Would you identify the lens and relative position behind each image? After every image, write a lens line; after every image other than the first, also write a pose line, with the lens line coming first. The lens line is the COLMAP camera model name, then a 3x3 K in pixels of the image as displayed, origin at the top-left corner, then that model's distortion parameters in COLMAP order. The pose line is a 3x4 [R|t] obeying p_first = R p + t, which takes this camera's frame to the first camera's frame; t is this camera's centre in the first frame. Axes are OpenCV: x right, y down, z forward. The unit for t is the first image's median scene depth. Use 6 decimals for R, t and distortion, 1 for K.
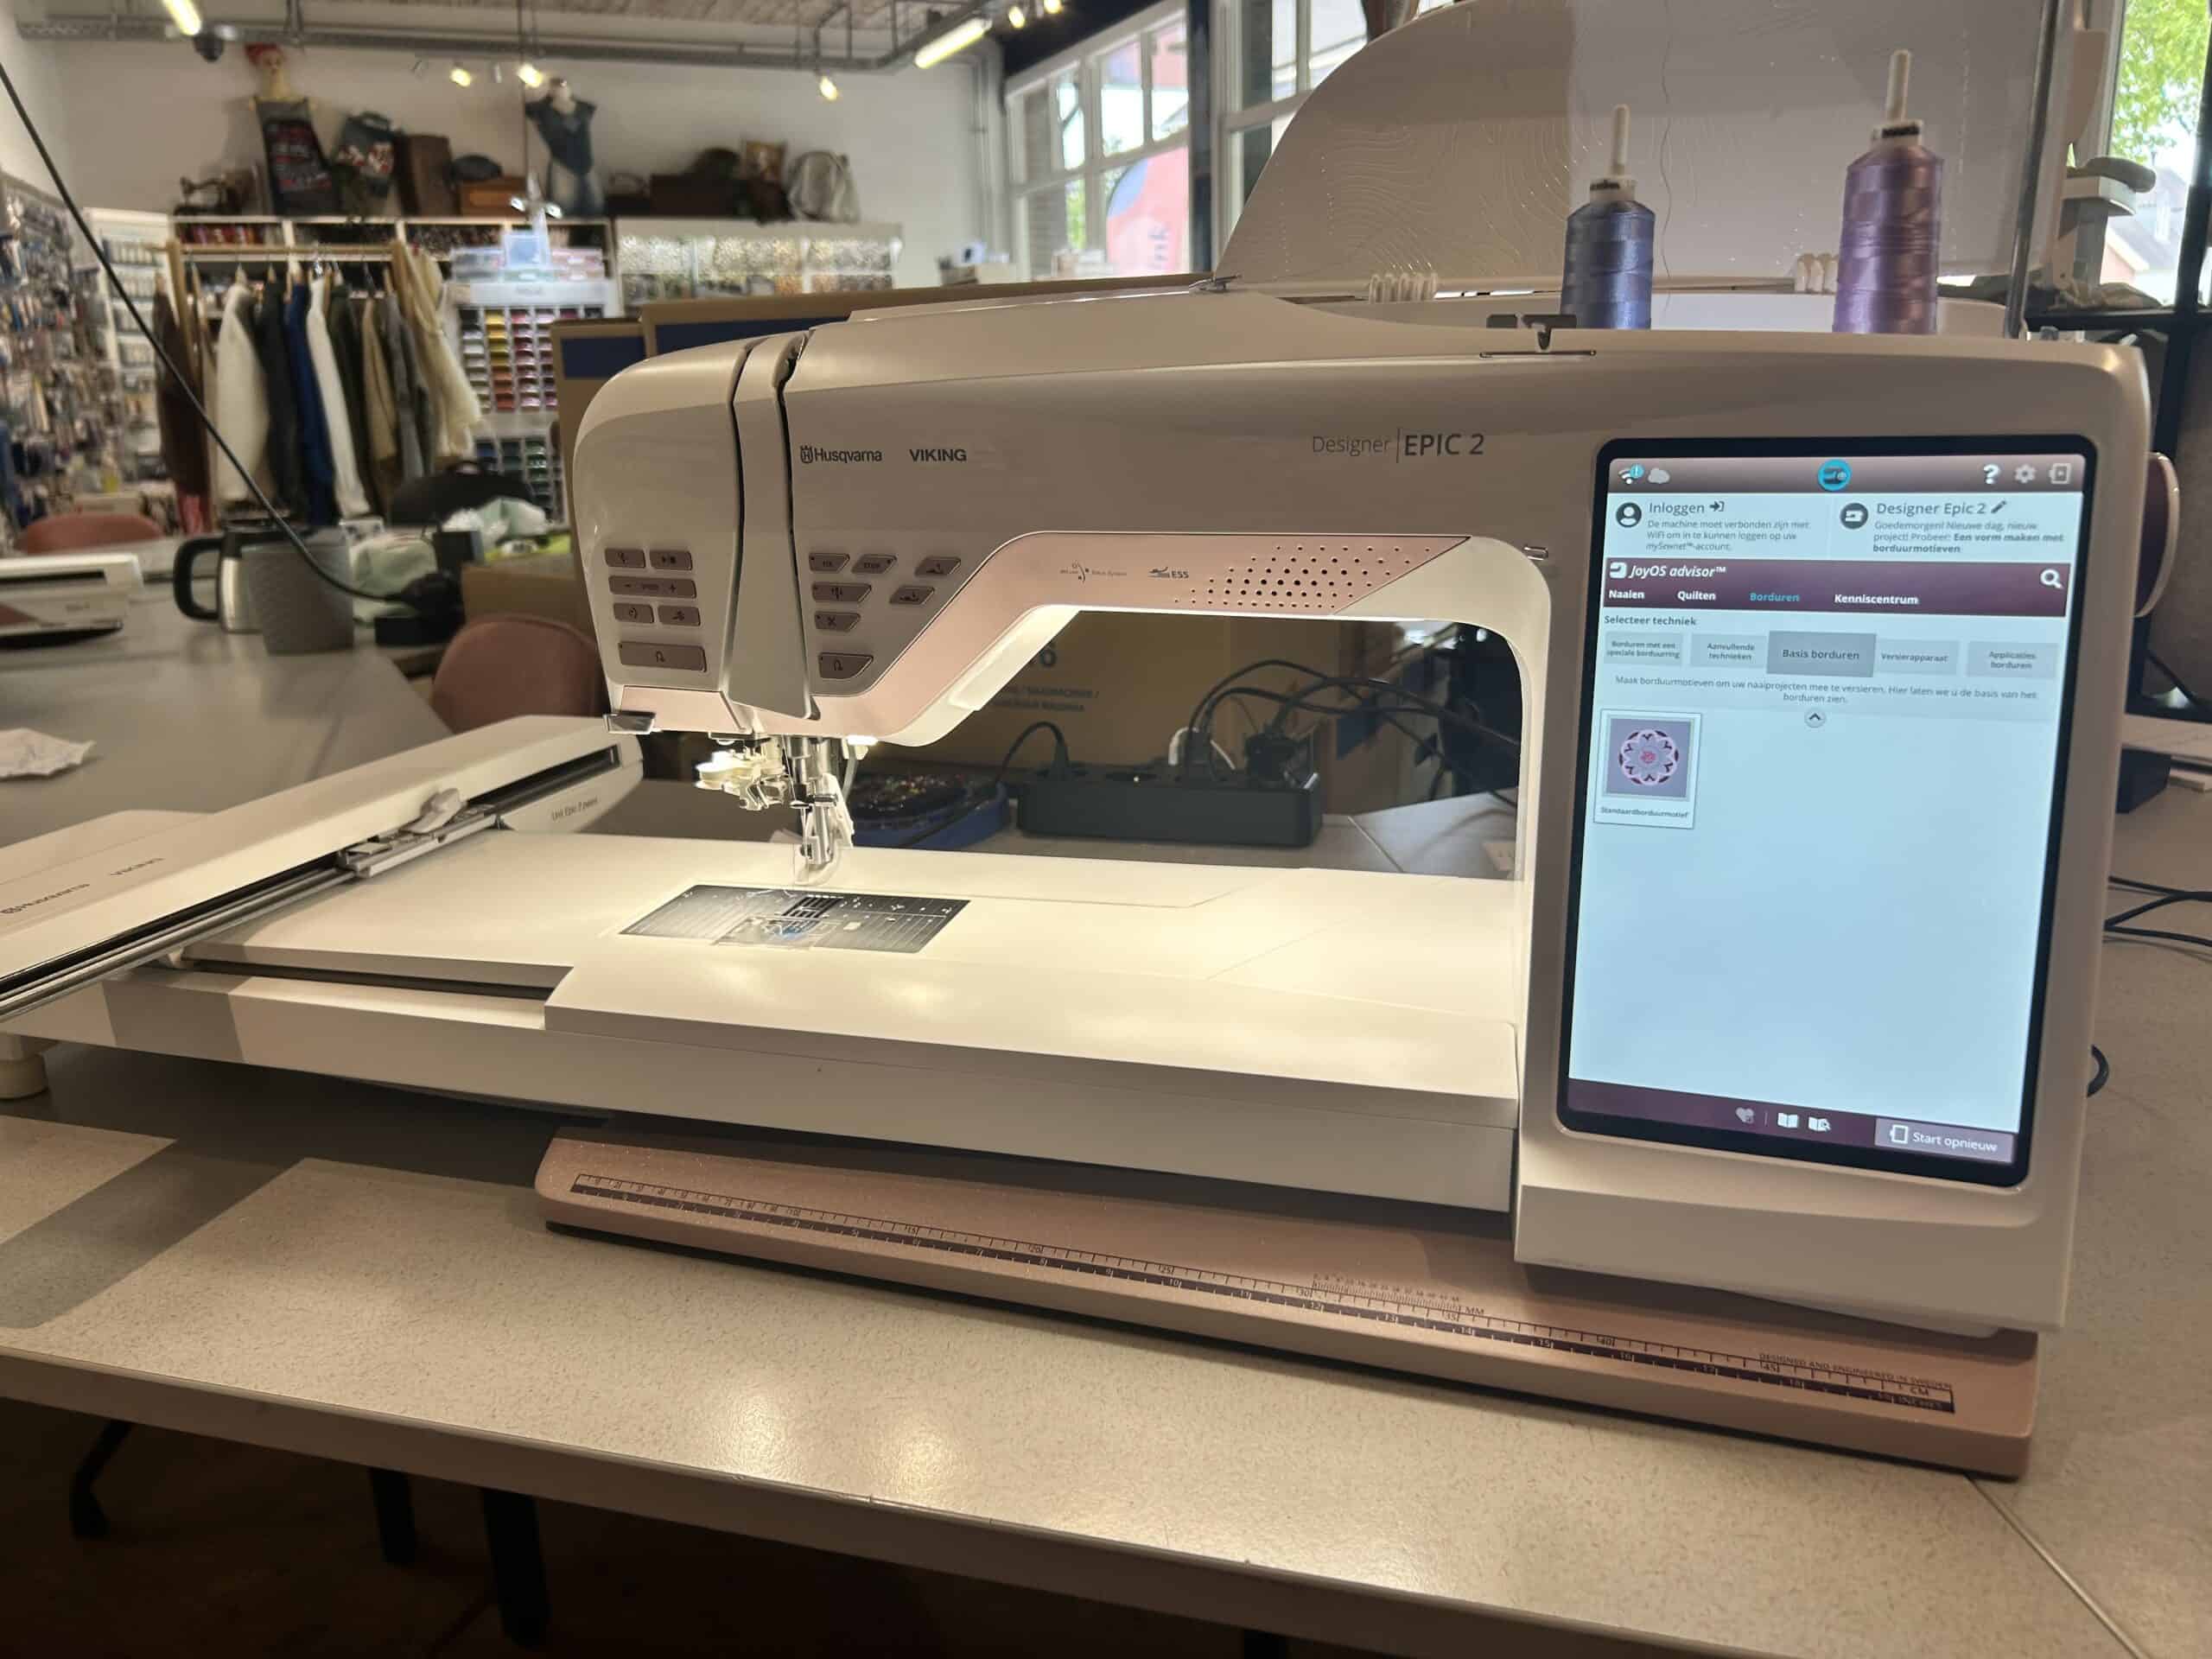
lens RADIAL K [[1692.9, 0, 1112.8], [0, 1692.9, 816.3], [0, 0, 1]] dist [0.011738, -0.019643]
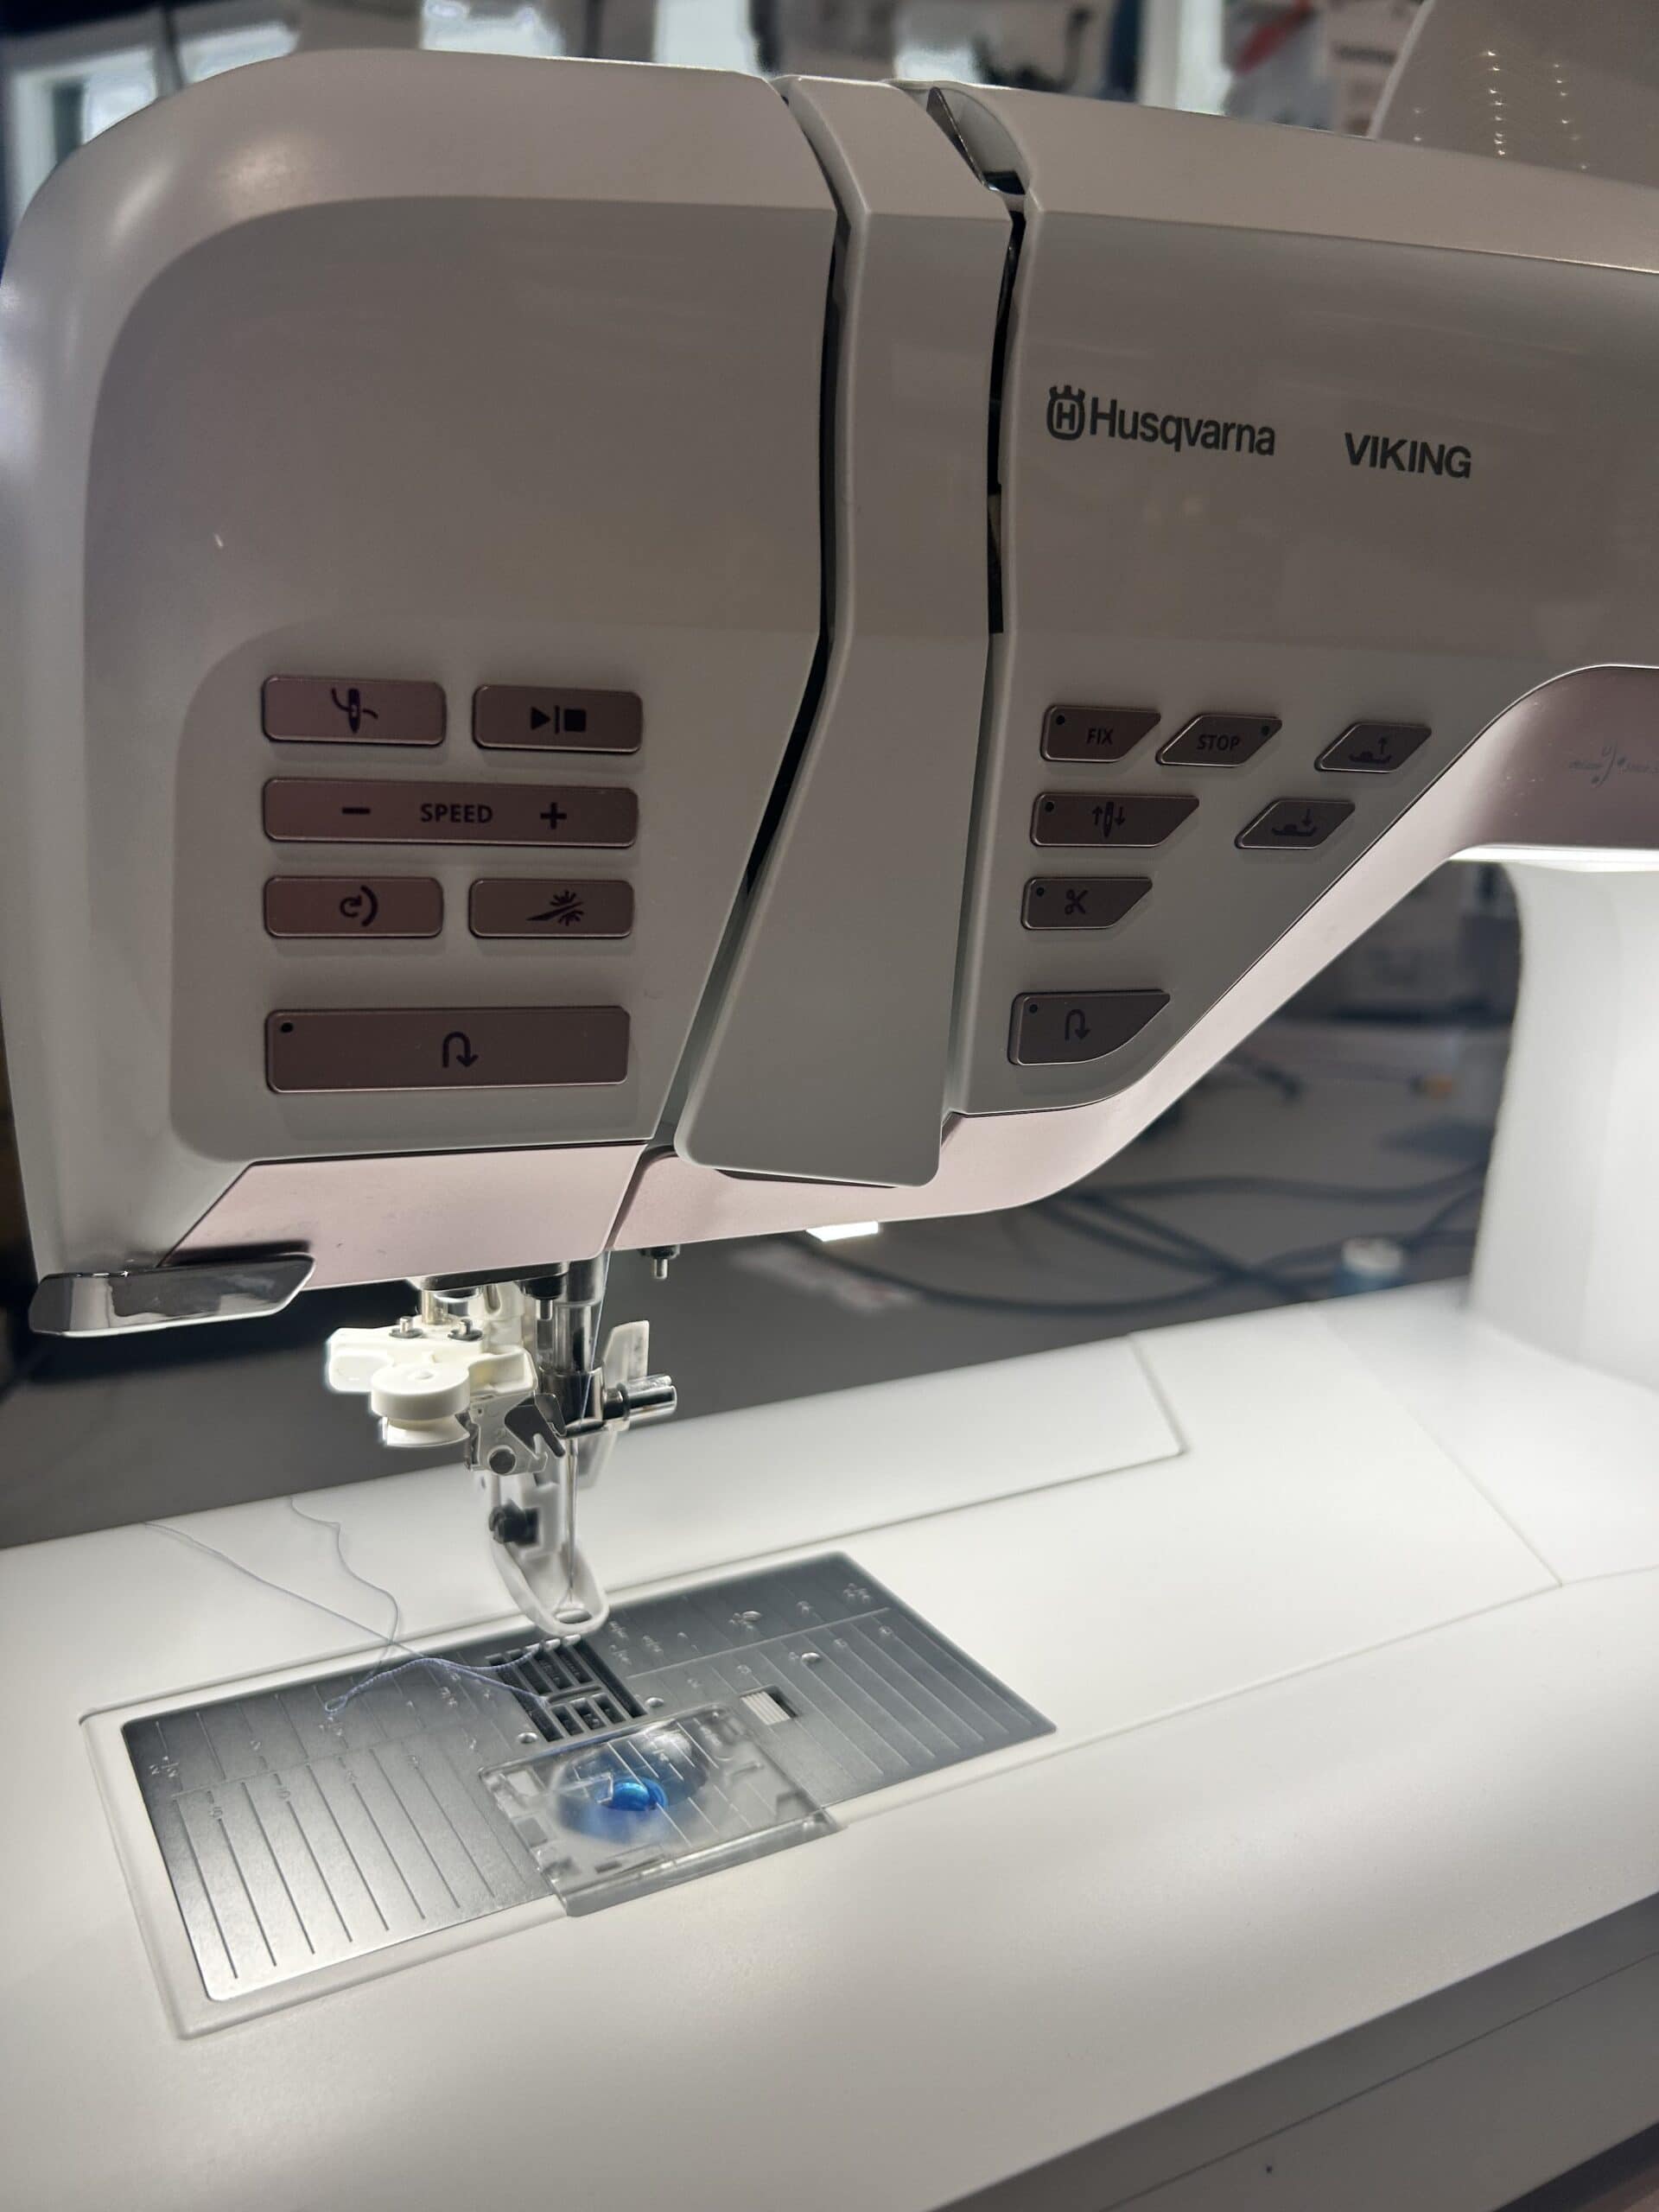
lens RADIAL K [[1692.9, 0, 824.0], [0, 1692.9, 1098.5], [0, 0, 1]] dist [0.011738, -0.019643]
pose [[0.700575, -0.095755, 0.707125, -0.448792], [0.145502, 0.989306, -0.010188, -0.075516], [-0.698587, 0.110025, 0.707015, 0.765750]]
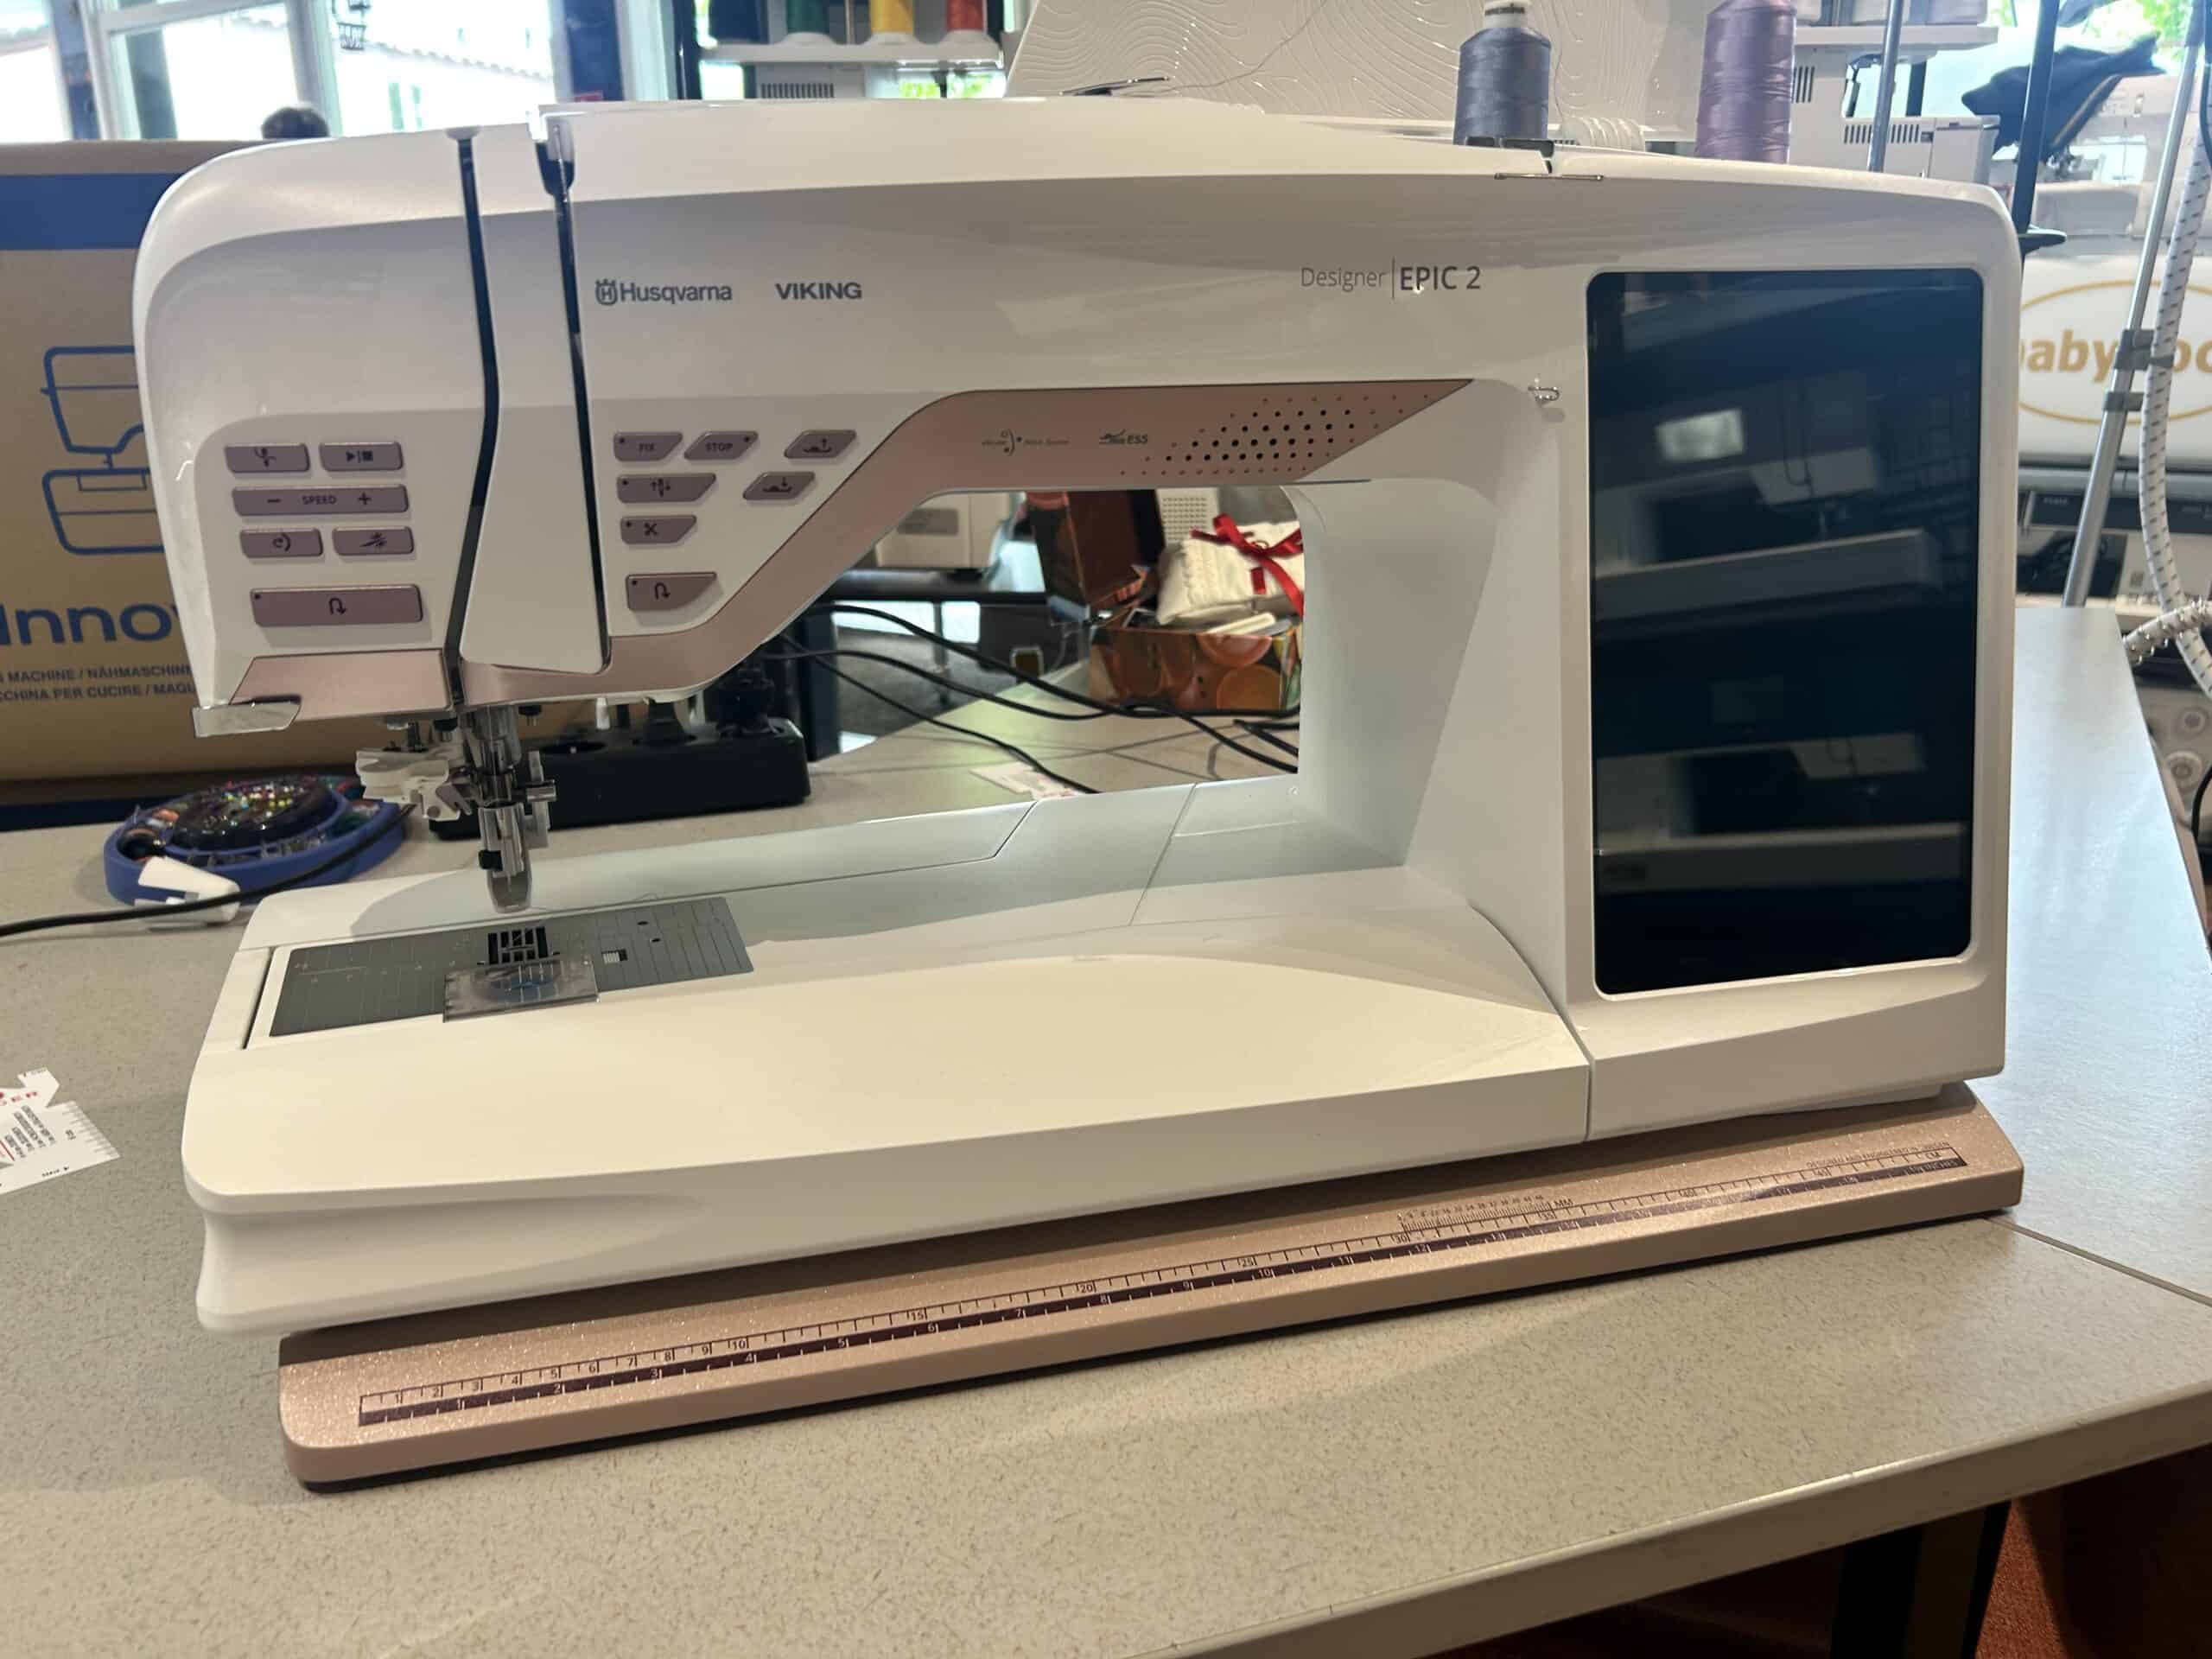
lens RADIAL K [[1692.9, 0, 1103.2], [0, 1692.9, 842.0], [0, 0, 1]] dist [0.011738, -0.019643]
pose [[0.828307, -0.147910, 0.540398, -0.404349], [0.147703, 0.988051, 0.044040, 0.012070], [-0.540455, 0.043340, 0.840256, 0.287201]]
